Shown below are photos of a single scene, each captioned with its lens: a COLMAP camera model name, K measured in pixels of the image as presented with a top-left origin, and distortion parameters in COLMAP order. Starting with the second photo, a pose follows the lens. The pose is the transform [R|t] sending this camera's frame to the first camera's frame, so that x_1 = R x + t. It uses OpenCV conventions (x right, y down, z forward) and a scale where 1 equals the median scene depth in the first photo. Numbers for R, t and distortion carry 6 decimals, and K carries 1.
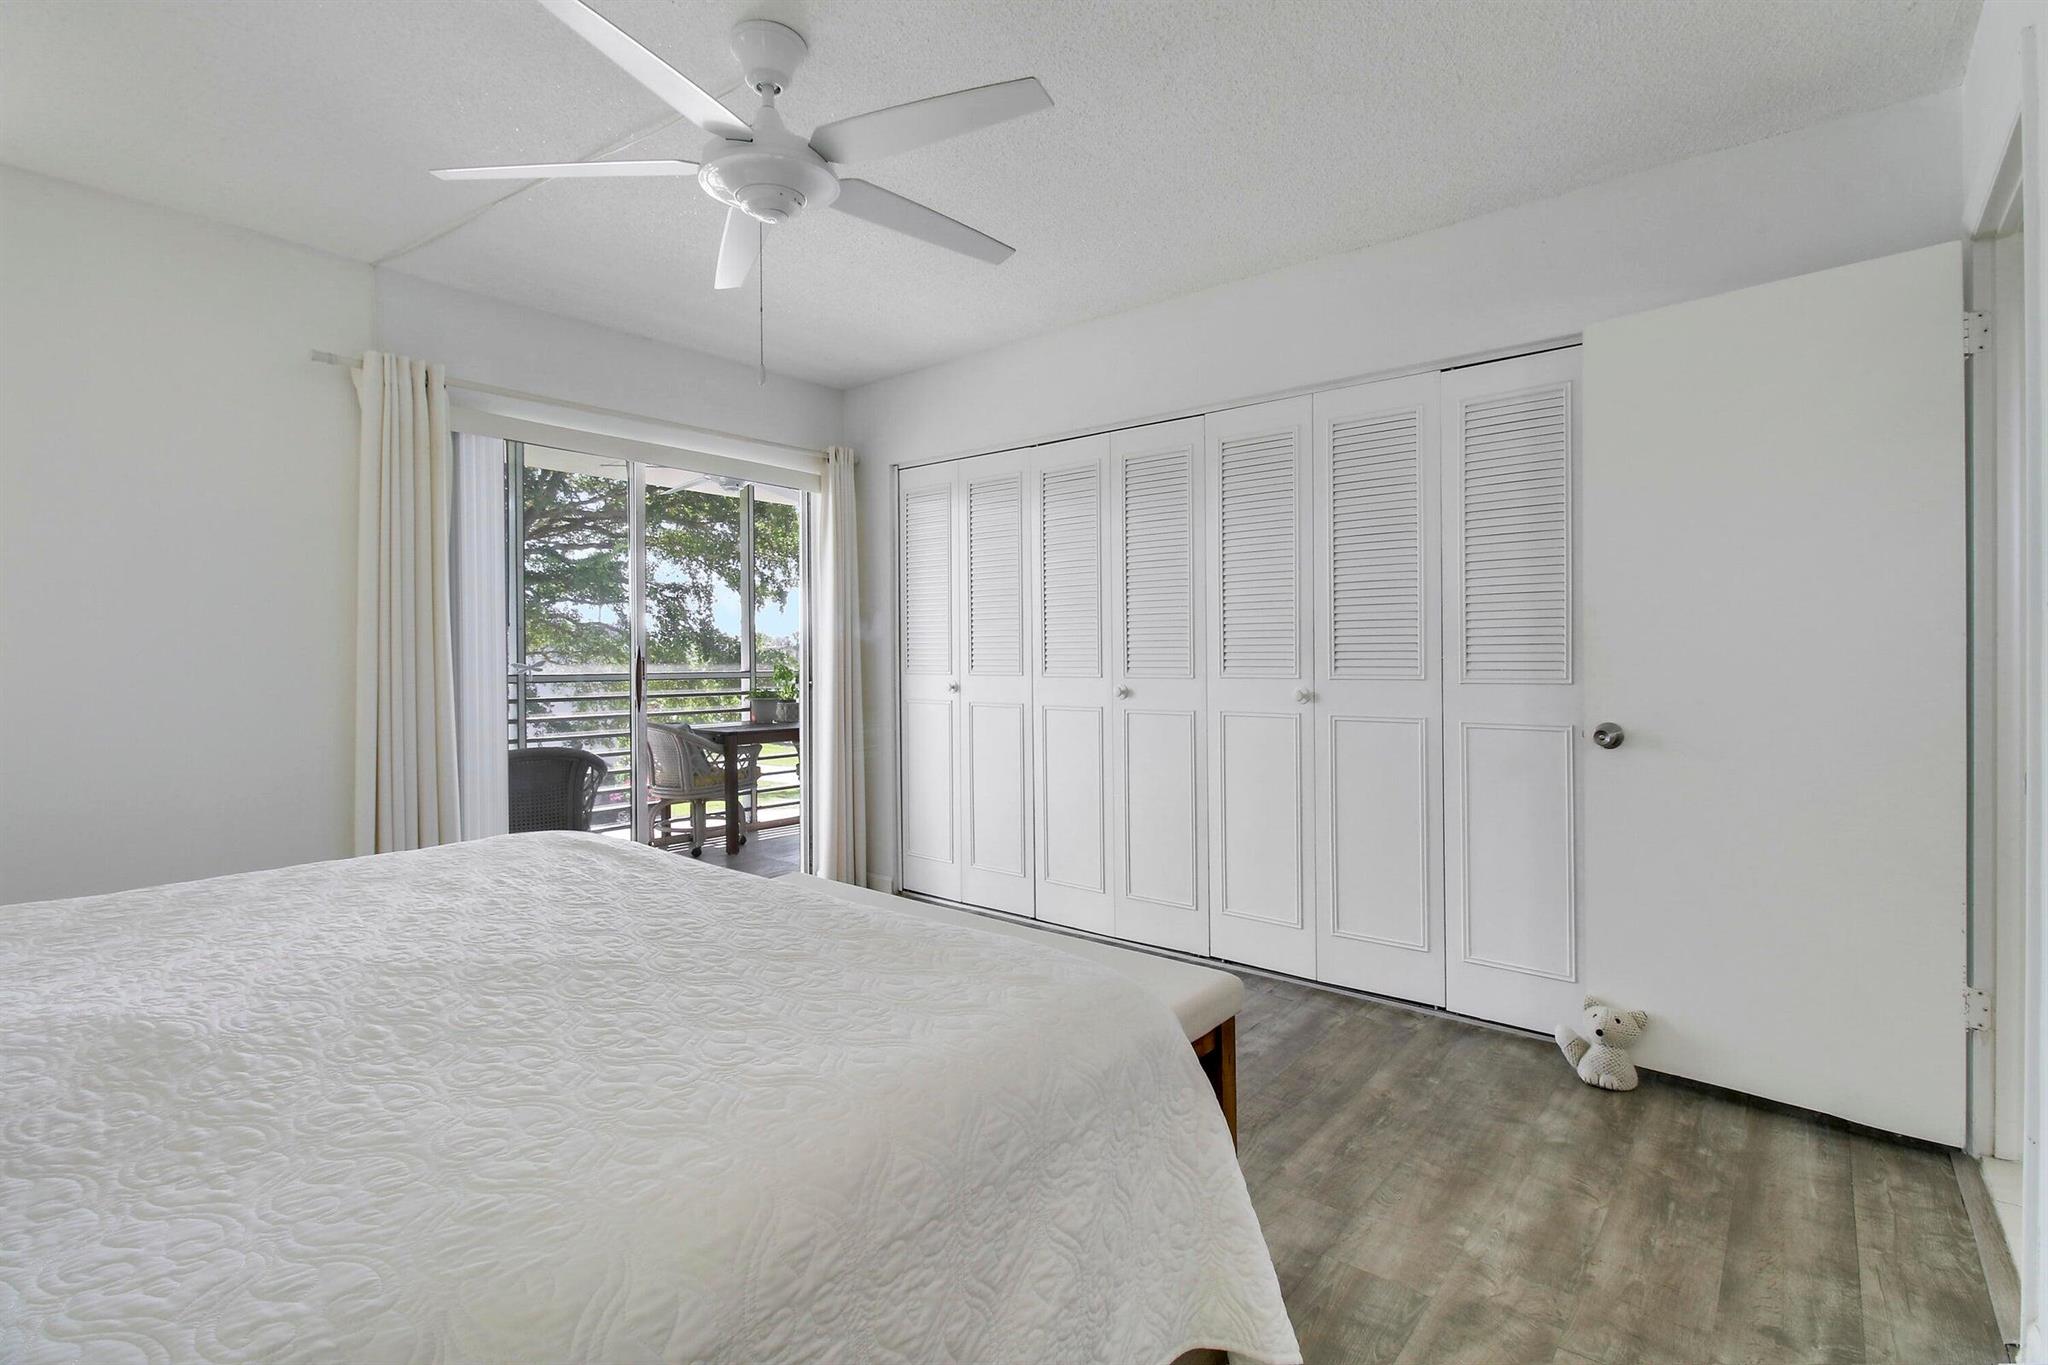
lens RADIAL K [[957.6, 0, 1025.8], [0, 957.6, 659.4], [0, 0, 1]] dist [-0.000801, -0.000383]
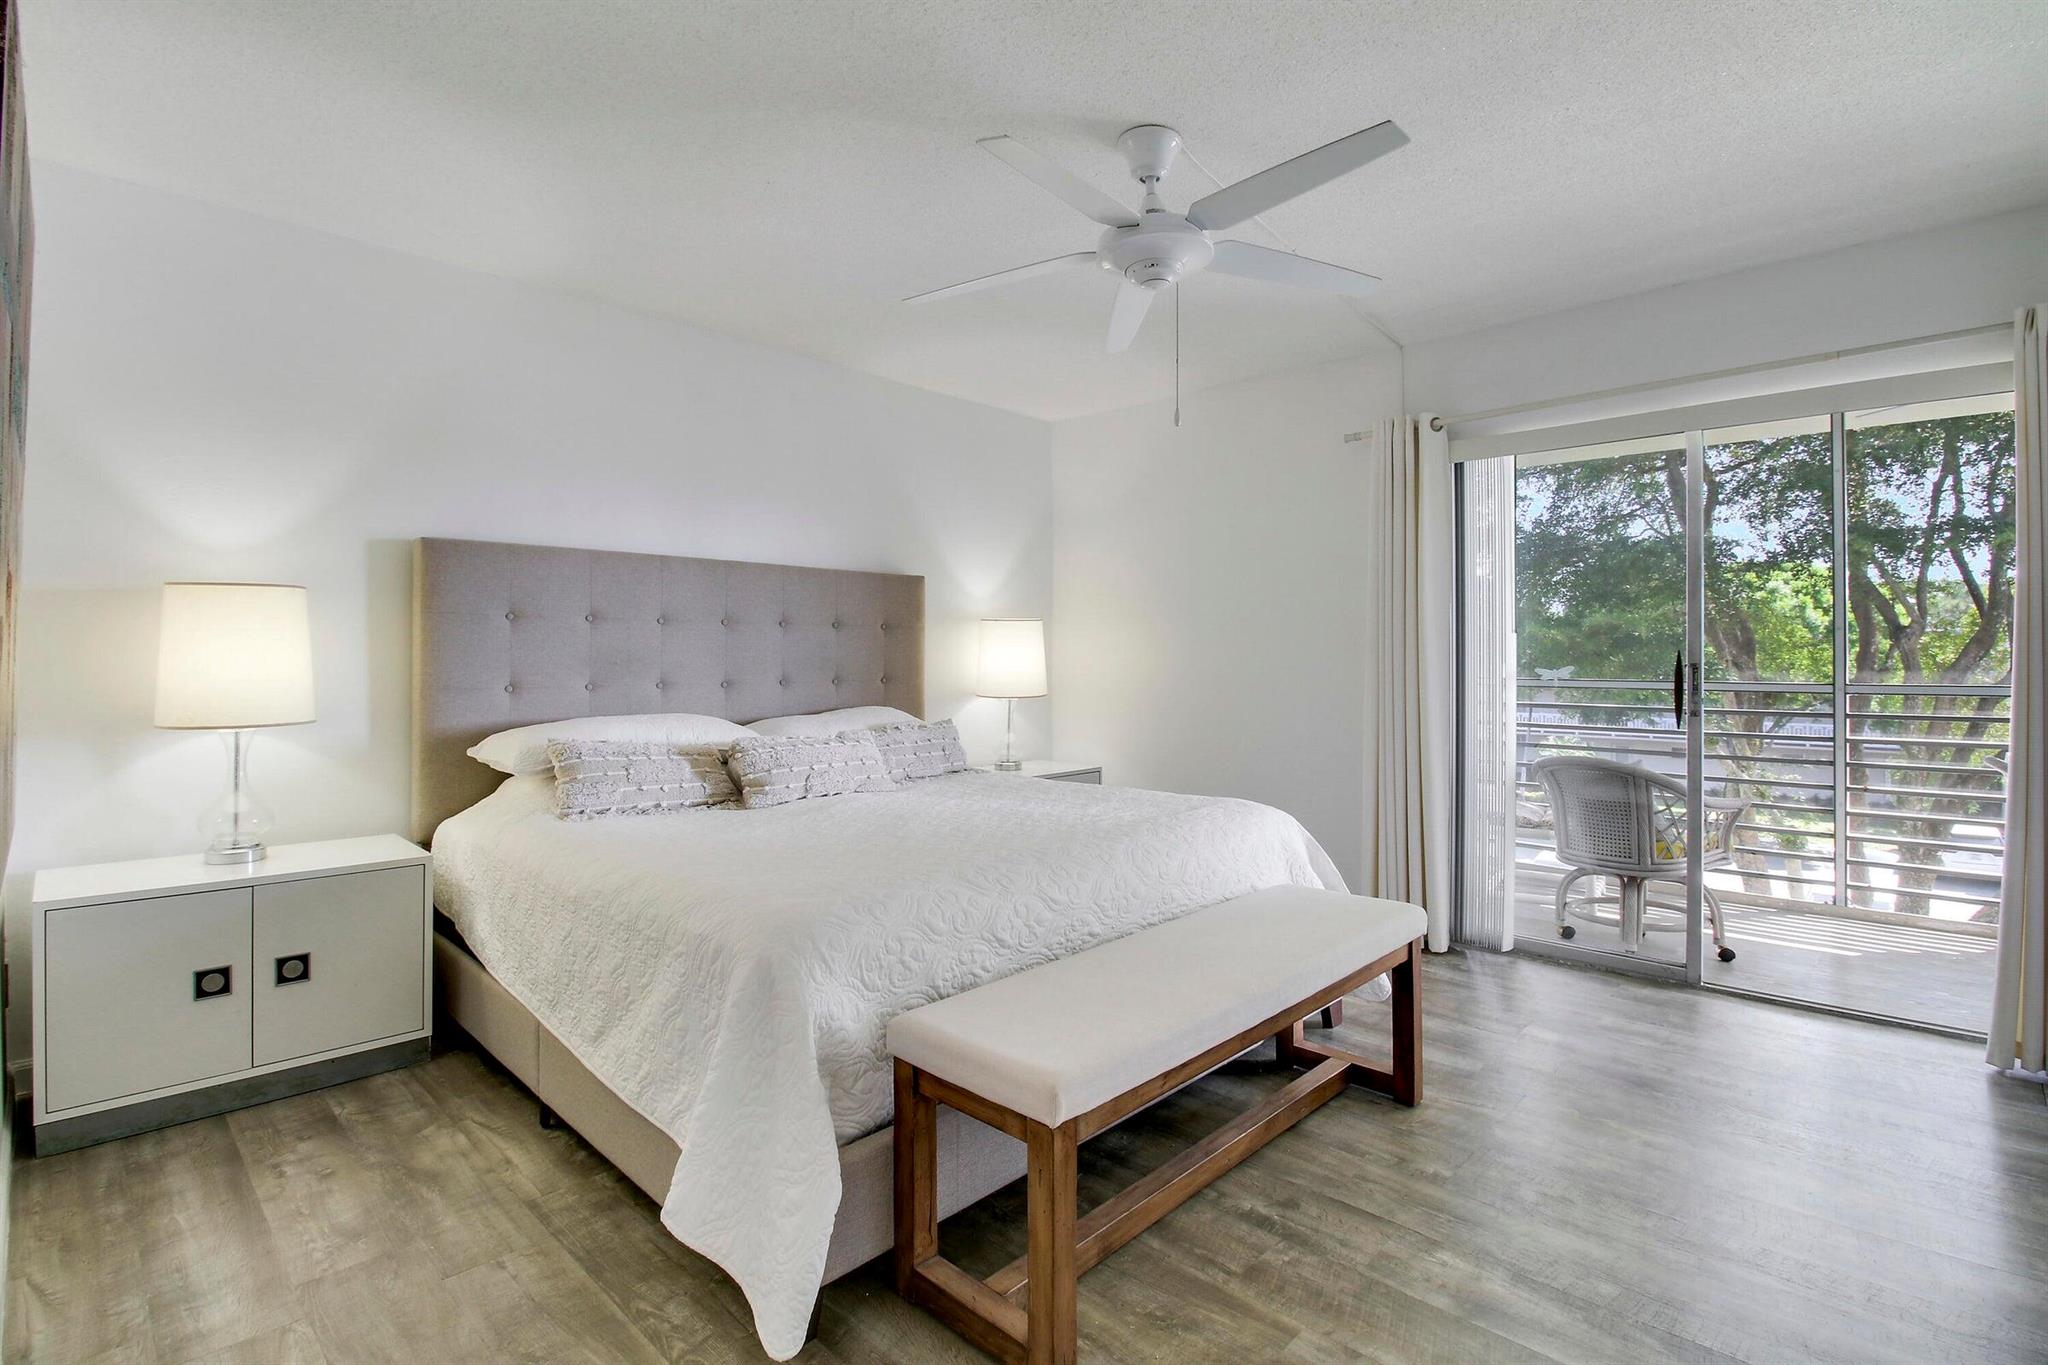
lens RADIAL K [[957.6, 0, 1025.8], [0, 957.6, 659.4], [0, 0, 1]] dist [-0.000801, -0.000383]
pose [[-0.073228, 0.002628, -0.997312, 0.584805], [-0.004607, 0.999985, 0.002973, -0.008137], [0.997305, 0.004812, -0.073215, 0.601875]]
